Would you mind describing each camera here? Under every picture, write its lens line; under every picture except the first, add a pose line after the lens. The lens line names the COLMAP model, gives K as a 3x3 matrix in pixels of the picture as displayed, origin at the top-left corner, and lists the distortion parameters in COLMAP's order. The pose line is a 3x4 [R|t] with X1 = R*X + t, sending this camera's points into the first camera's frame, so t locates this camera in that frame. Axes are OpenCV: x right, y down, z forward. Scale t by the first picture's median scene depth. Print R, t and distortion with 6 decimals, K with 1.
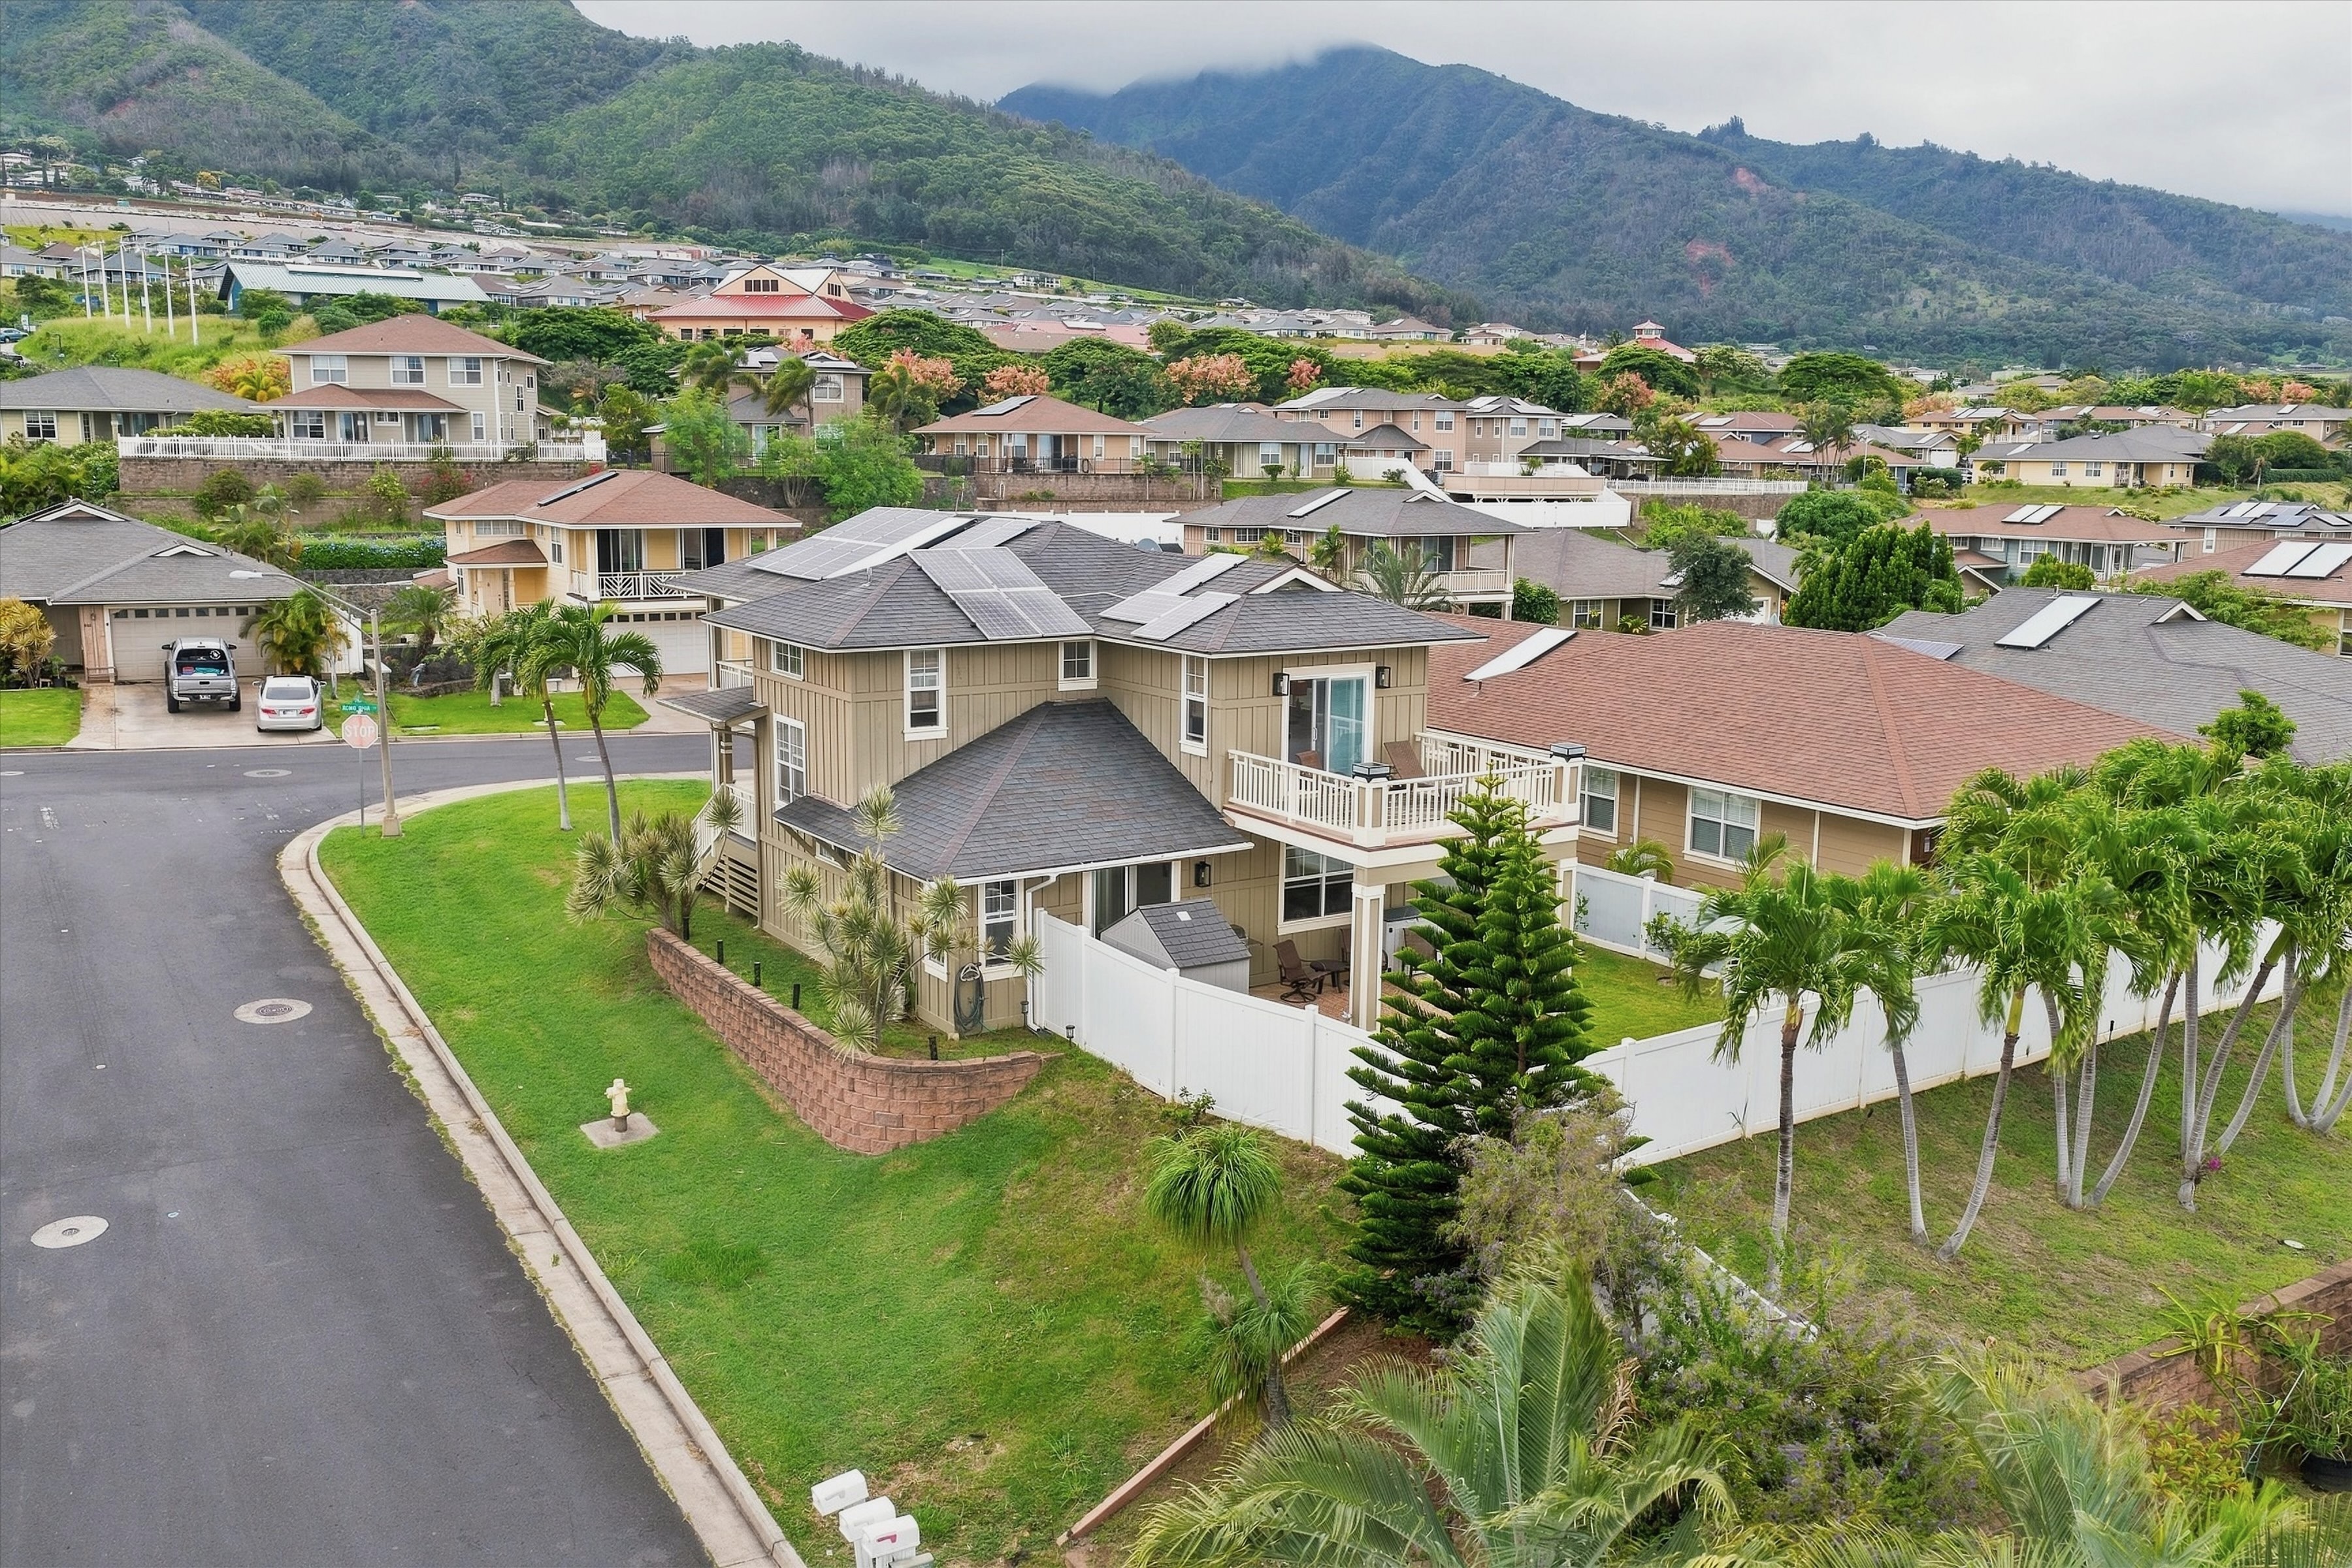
lens RADIAL K [[1911.5, 0, 1181.4], [0, 1911.5, 780.7], [0, 0, 1]] dist [0.003897, 0.011951]
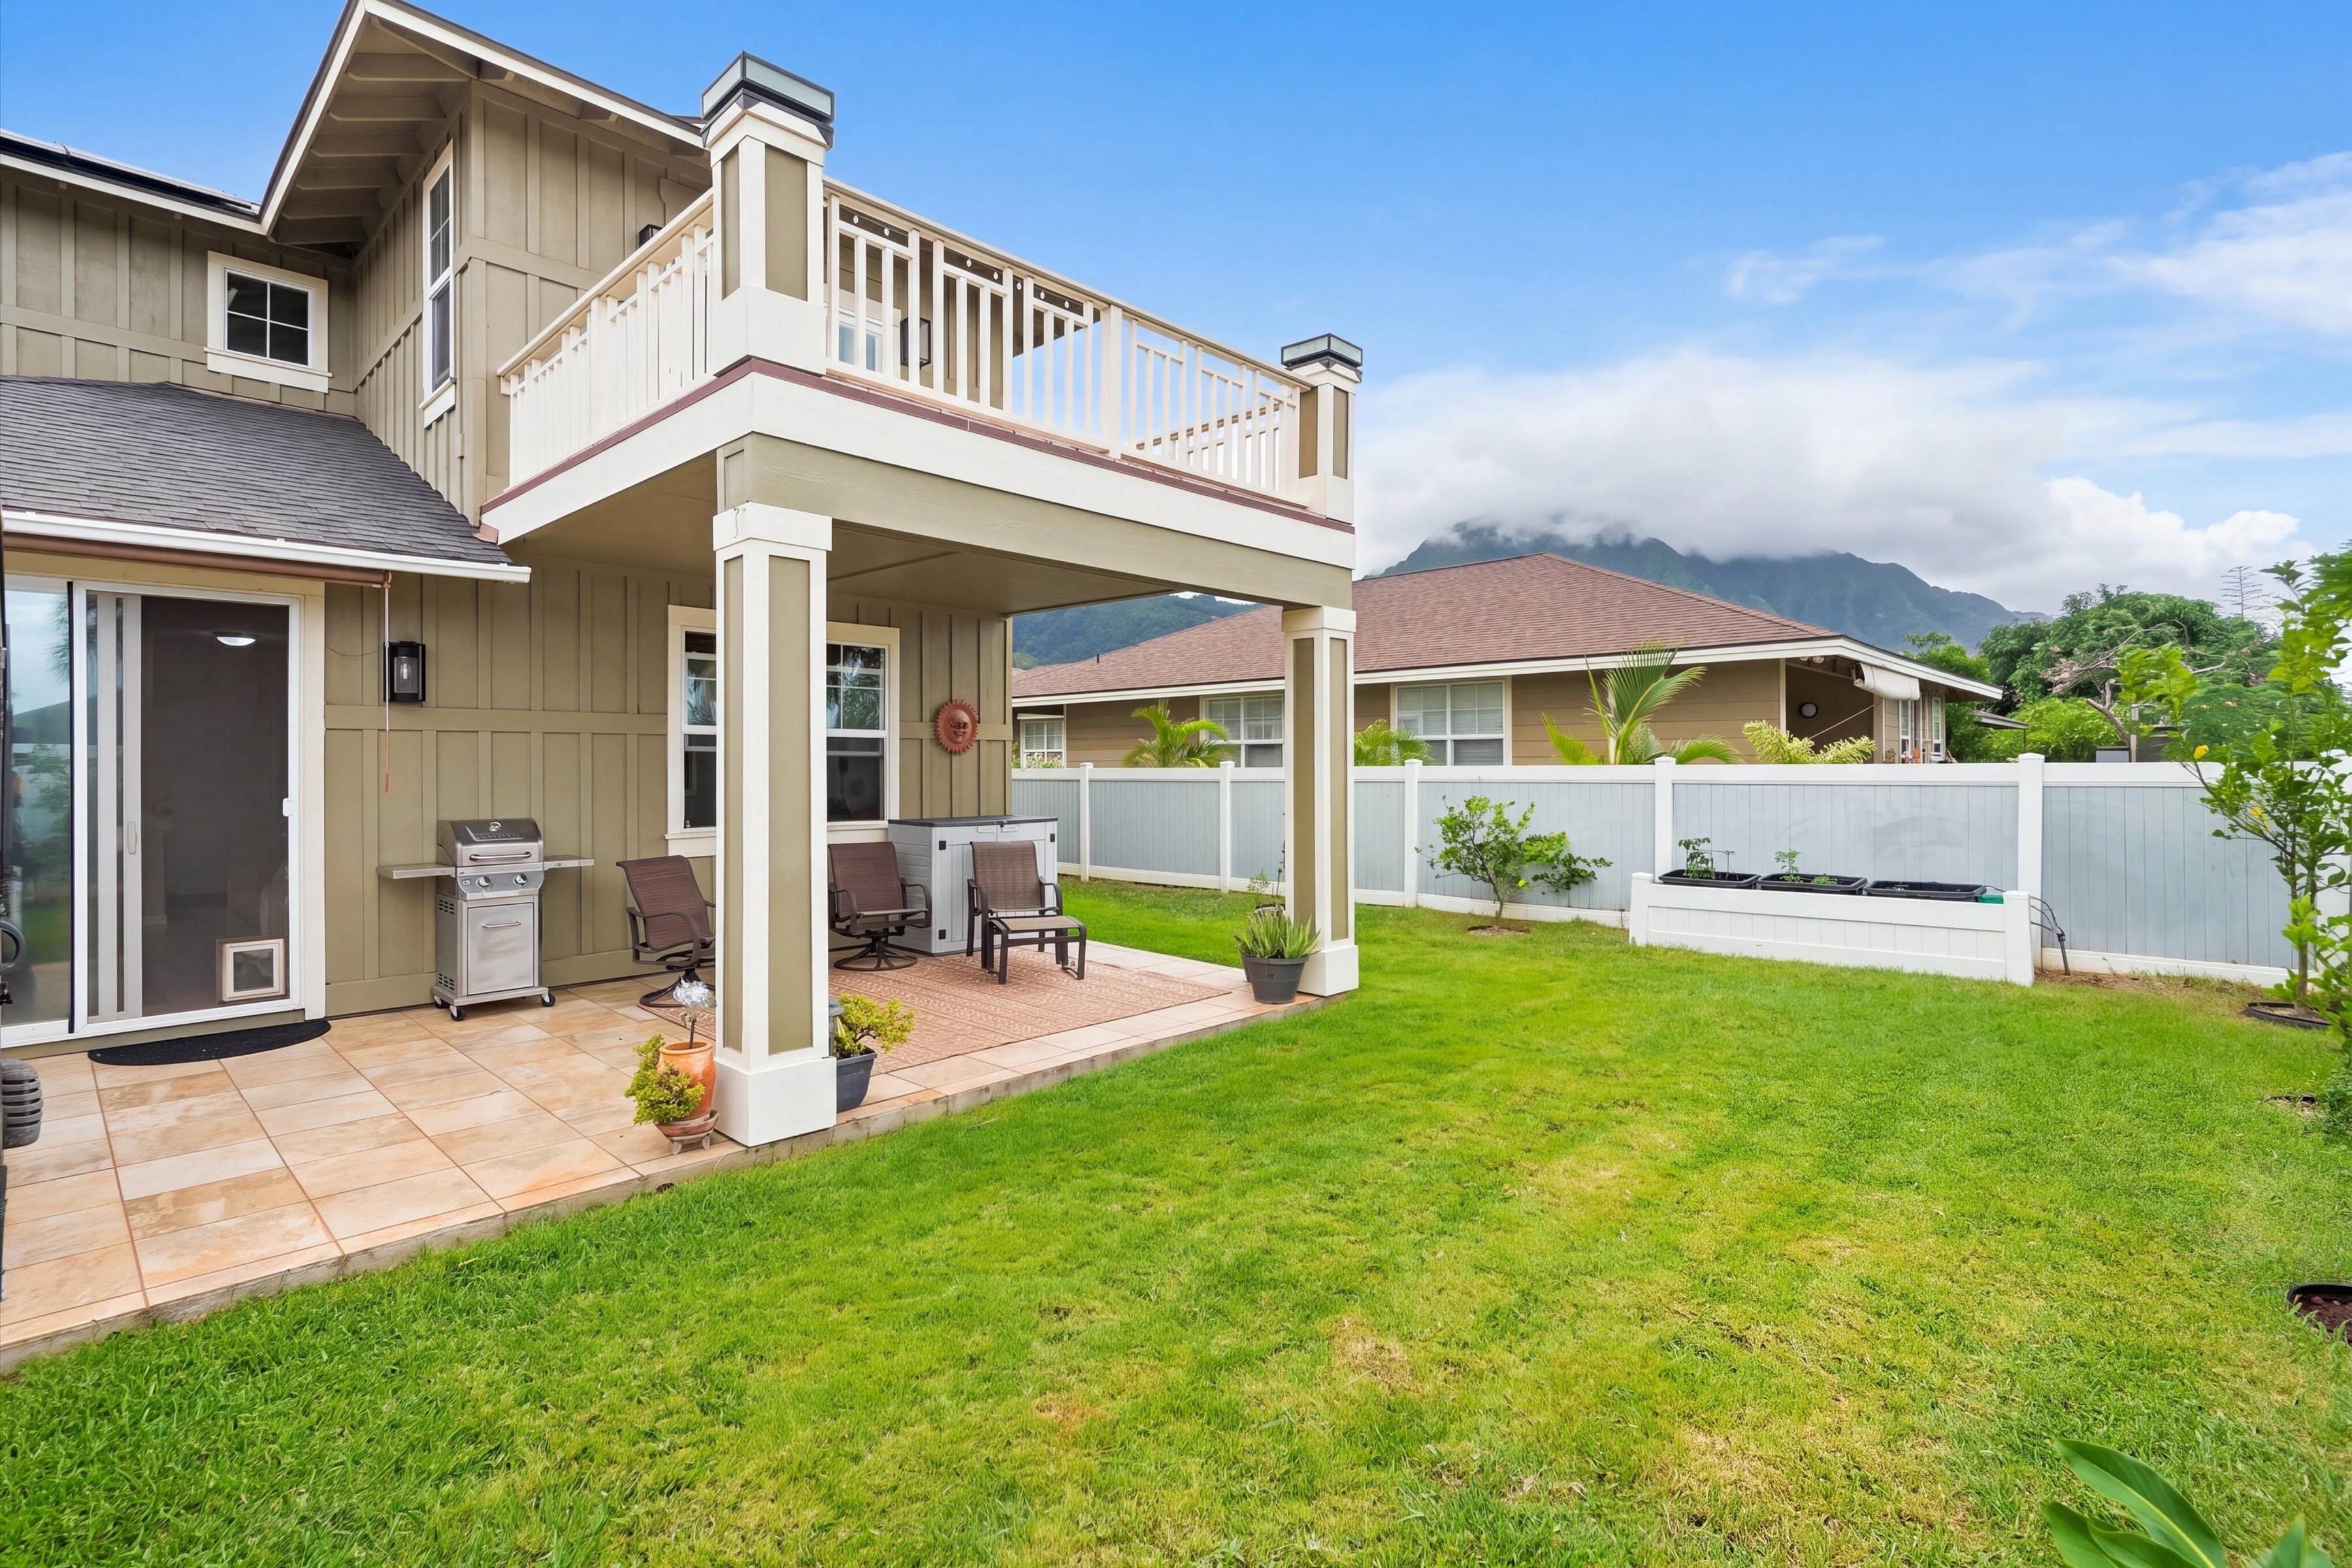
lens RADIAL K [[1085.9, 0, 1173.3], [0, 1085.9, 775.1], [0, 0, 1]] dist [0.000546, 0.000479]
pose [[0.972949, -0.014276, 0.230577, 0.033144], [0.051217, 0.986581, -0.155034, 0.033771], [-0.225270, 0.162650, 0.960624, 0.234670]]
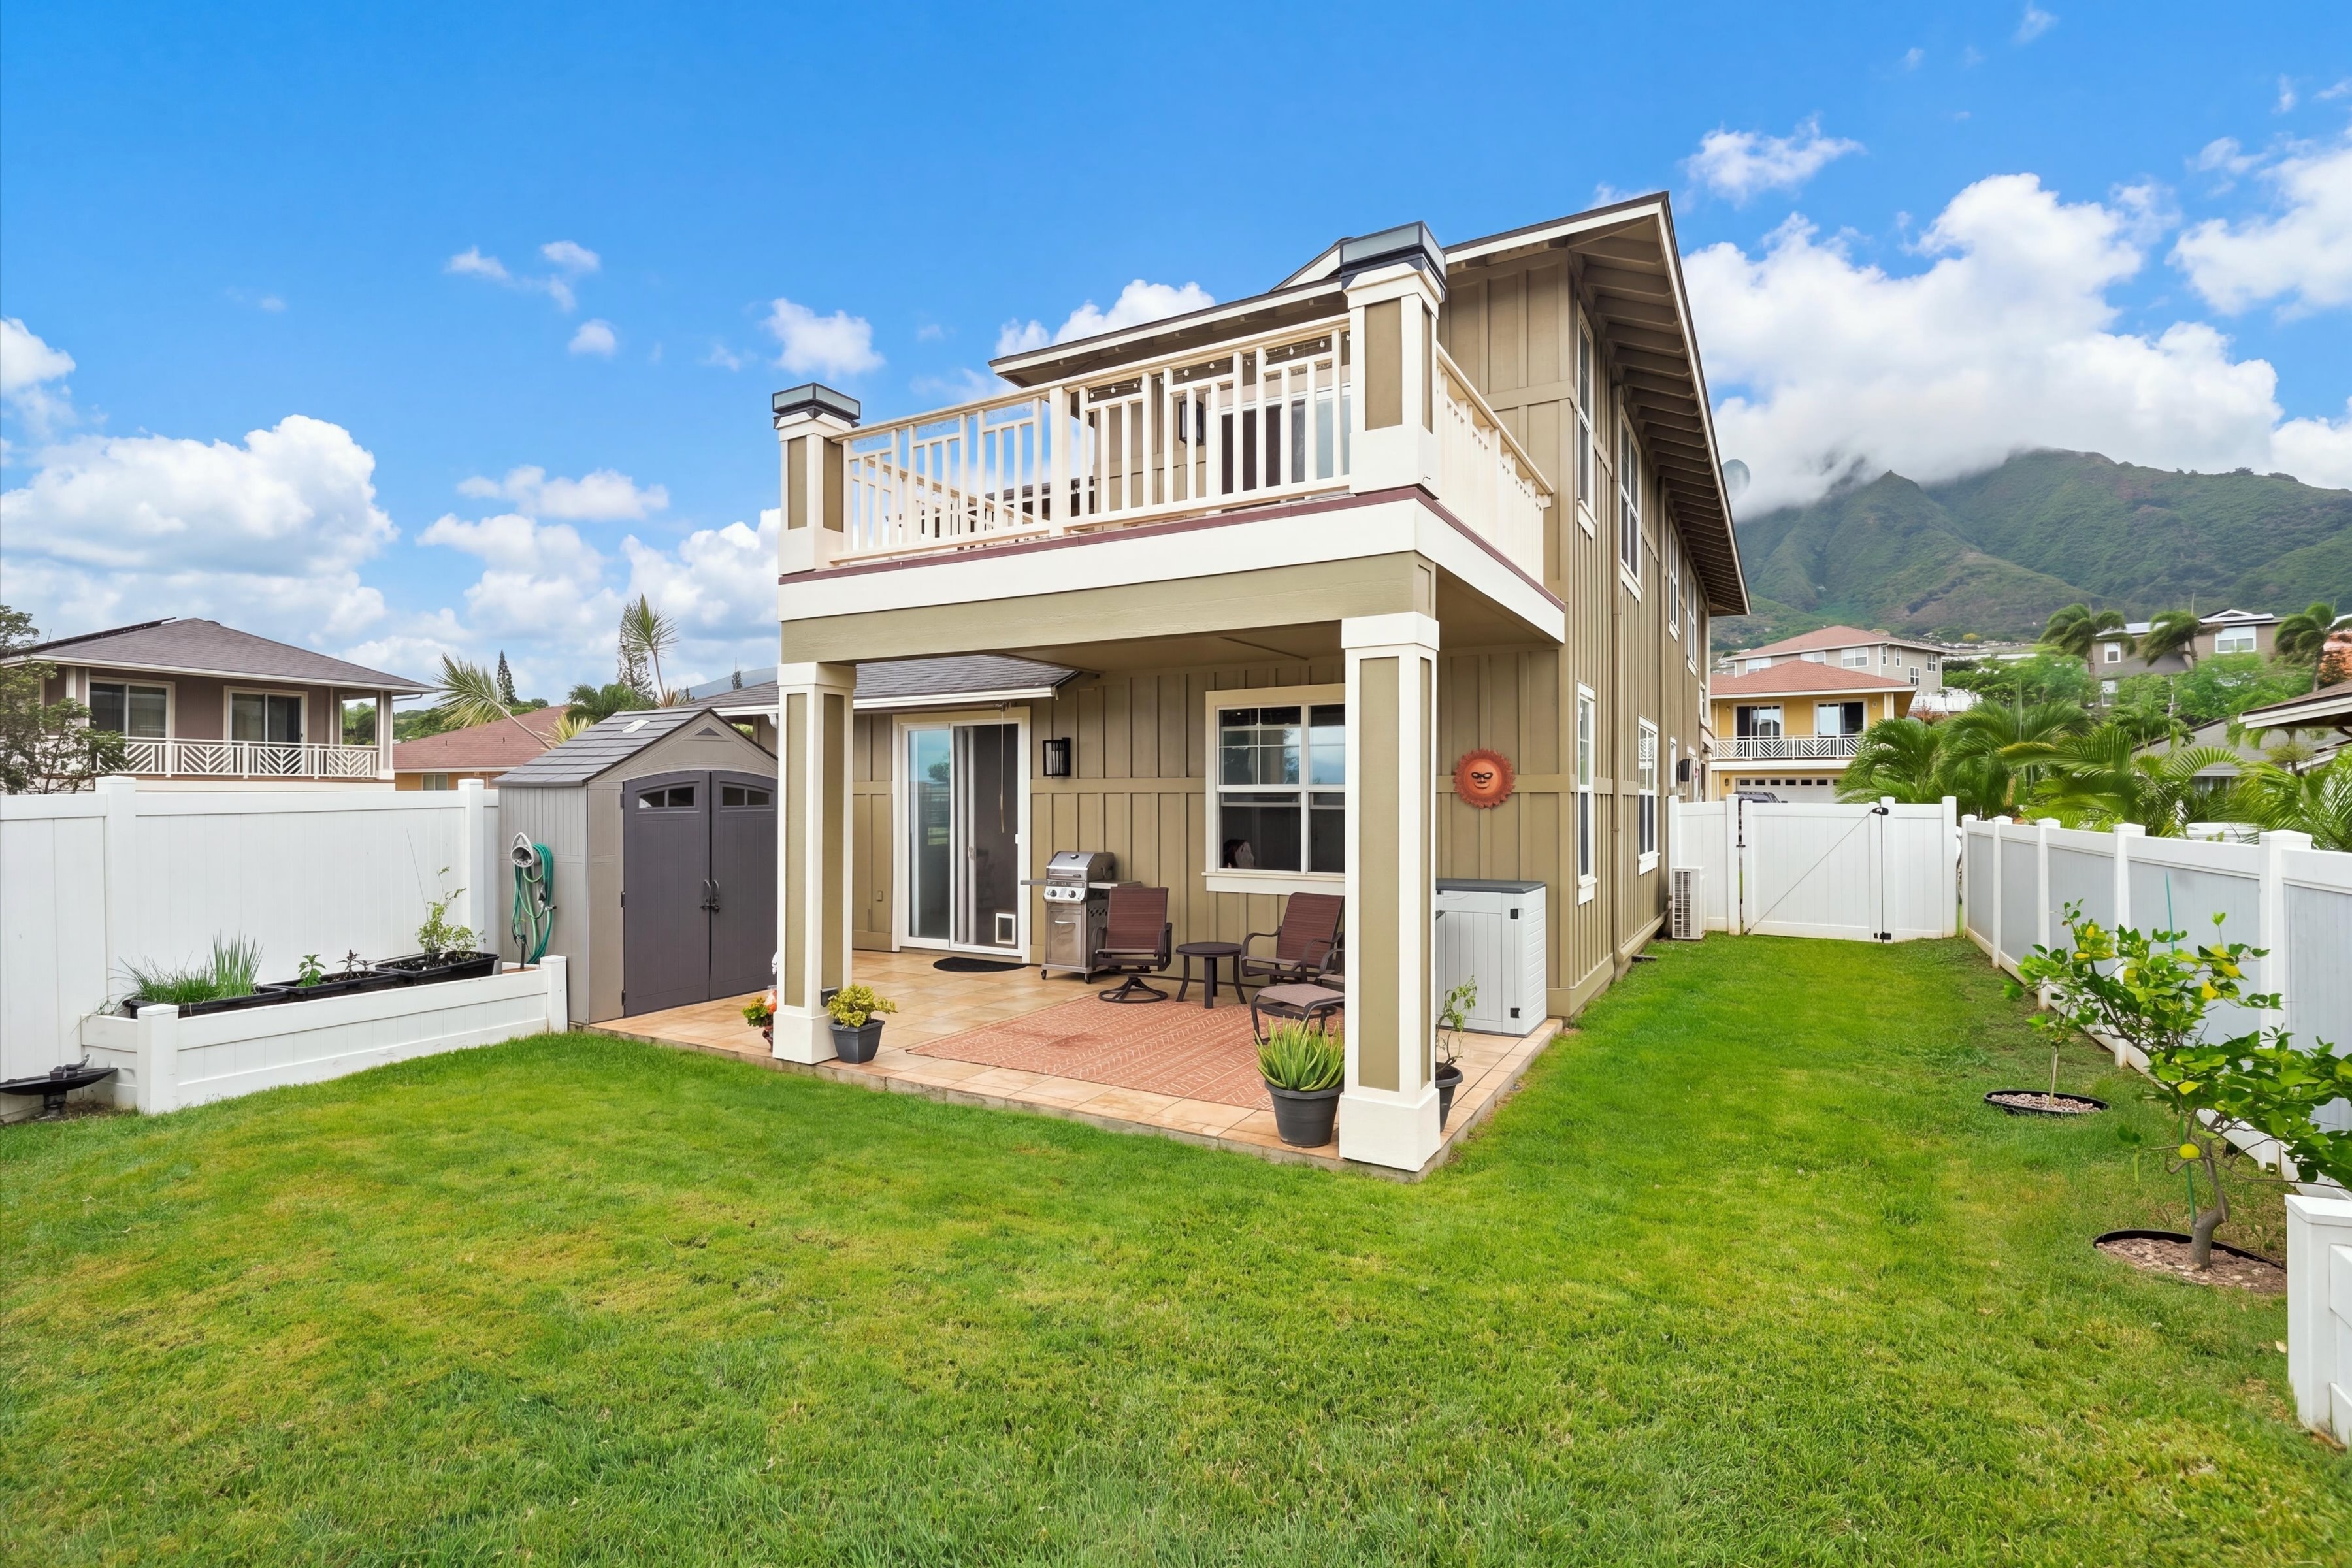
lens RADIAL K [[1085.9, 0, 1173.3], [0, 1085.9, 775.1], [0, 0, 1]] dist [0.000546, 0.000479]
pose [[0.457581, -0.022419, -0.888885, 0.101471], [-0.151765, 0.983044, -0.102919, 0.026010], [0.876120, 0.181995, 0.446420, 0.269398]]
